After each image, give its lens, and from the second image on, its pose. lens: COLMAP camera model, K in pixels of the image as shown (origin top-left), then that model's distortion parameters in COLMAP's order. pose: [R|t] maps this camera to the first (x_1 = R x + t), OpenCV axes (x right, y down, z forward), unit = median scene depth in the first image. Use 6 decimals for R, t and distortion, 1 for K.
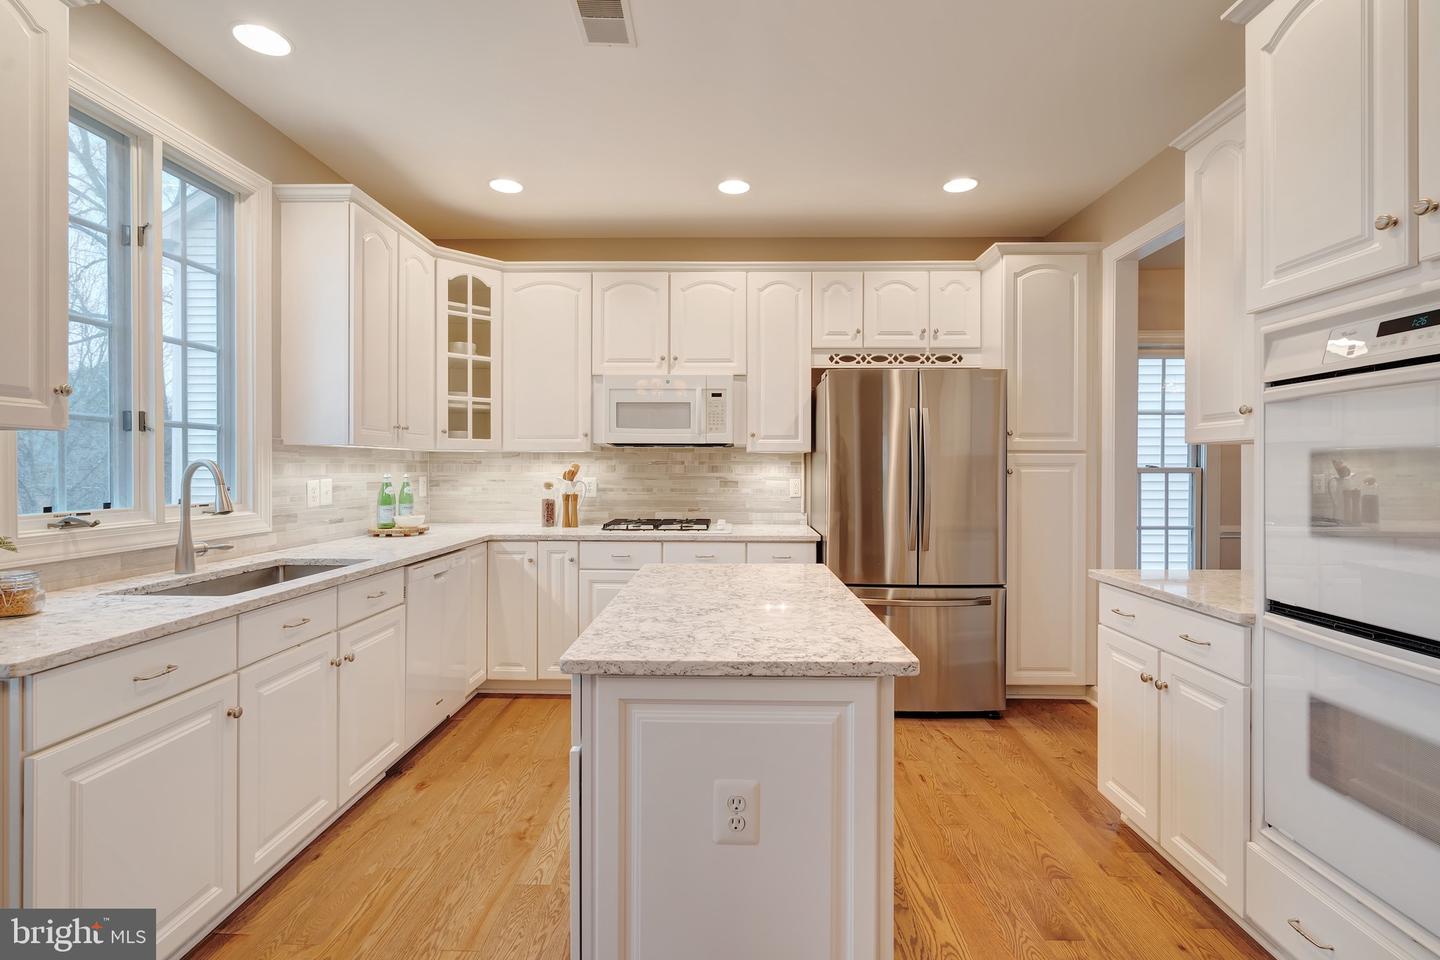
lens RADIAL K [[648.8, 0, 710.0], [0, 648.8, 471.1], [0, 0, 1]] dist [-0.006464, 0.003410]
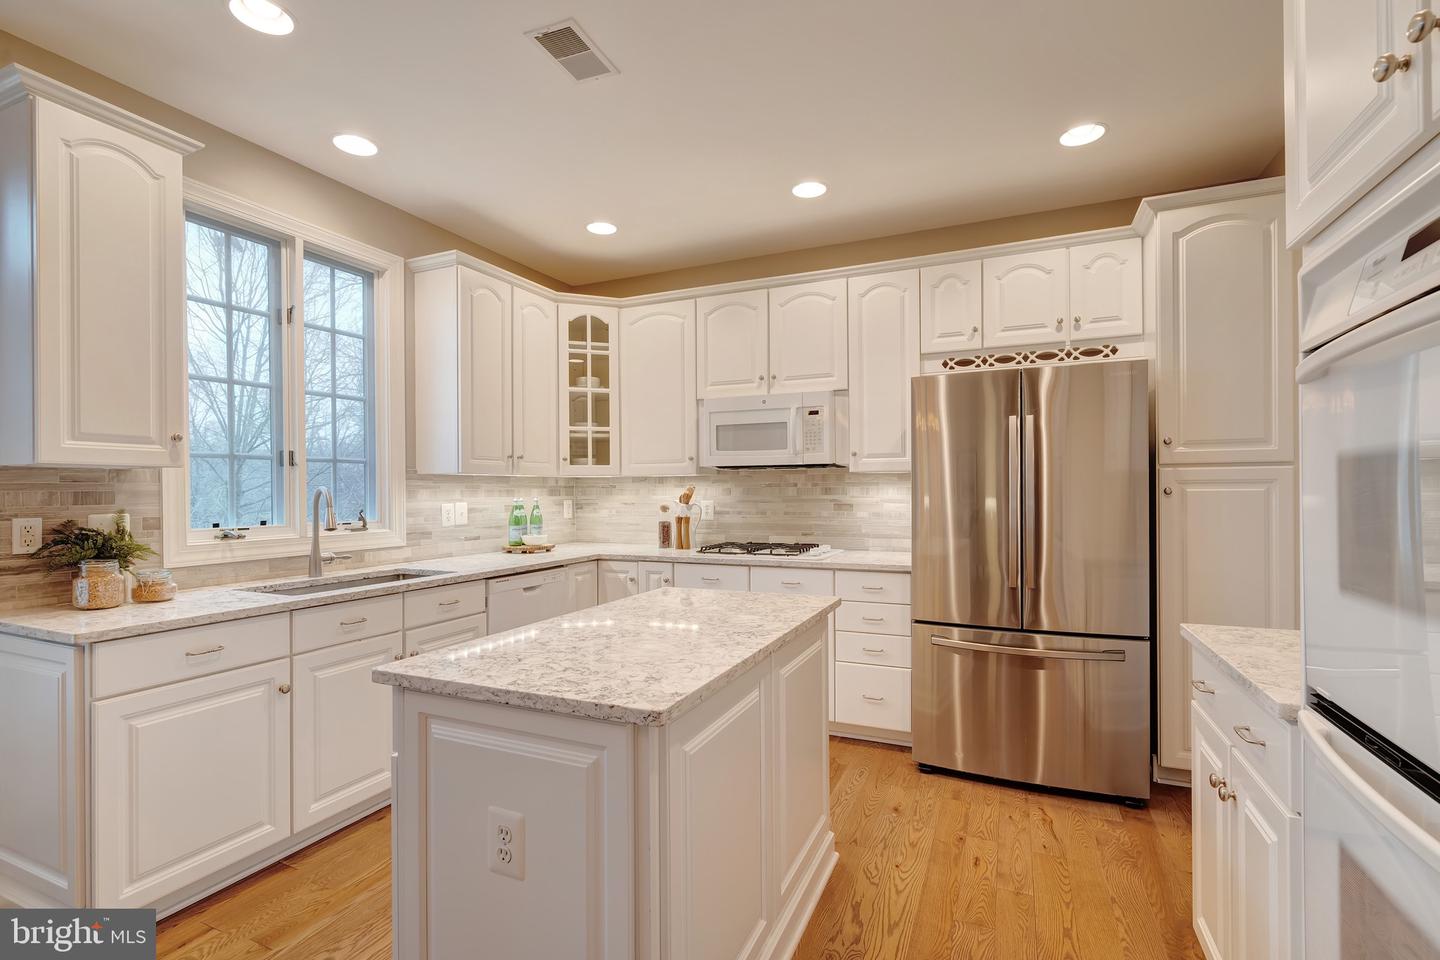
lens RADIAL K [[648.8, 0, 715.4], [0, 648.8, 493.5], [0, 0, 1]] dist [-0.006464, 0.003410]
pose [[0.924222, -0.007312, -0.381785, 0.280171], [0.006795, 0.999973, -0.002703, 0.002034], [0.381794, -0.000096, 0.924247, 0.087089]]
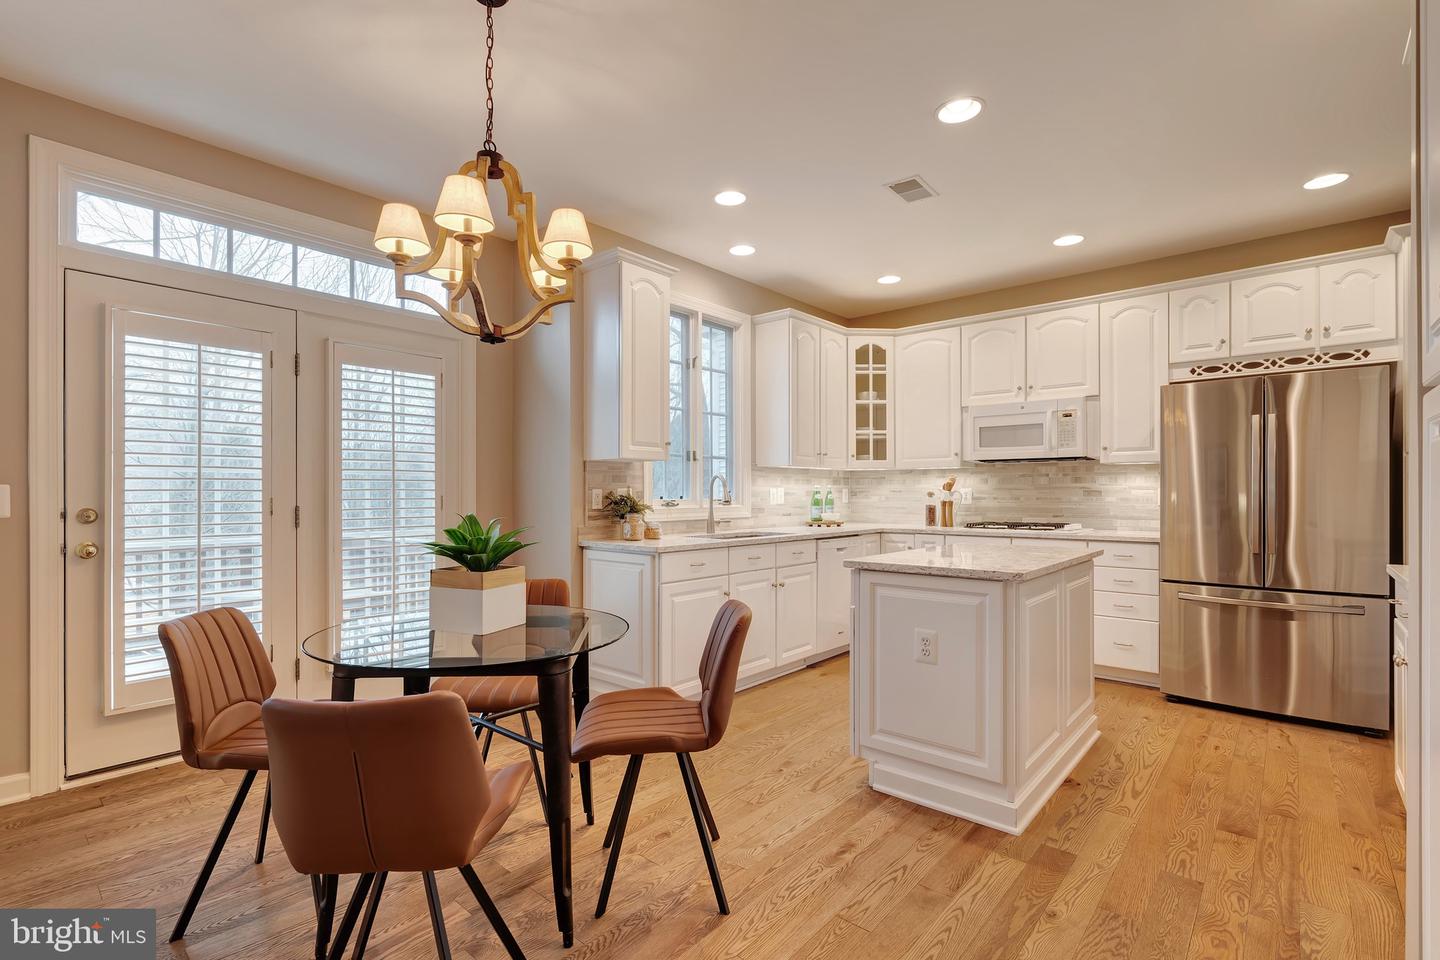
lens RADIAL K [[648.8, 0, 716.6], [0, 648.8, 493.4], [0, 0, 1]] dist [-0.006464, 0.003410]
pose [[0.770881, -0.003024, -0.636972, 0.310569], [-0.000089, 0.999988, -0.004854, 0.033400], [0.636979, 0.003799, 0.770872, -0.344012]]
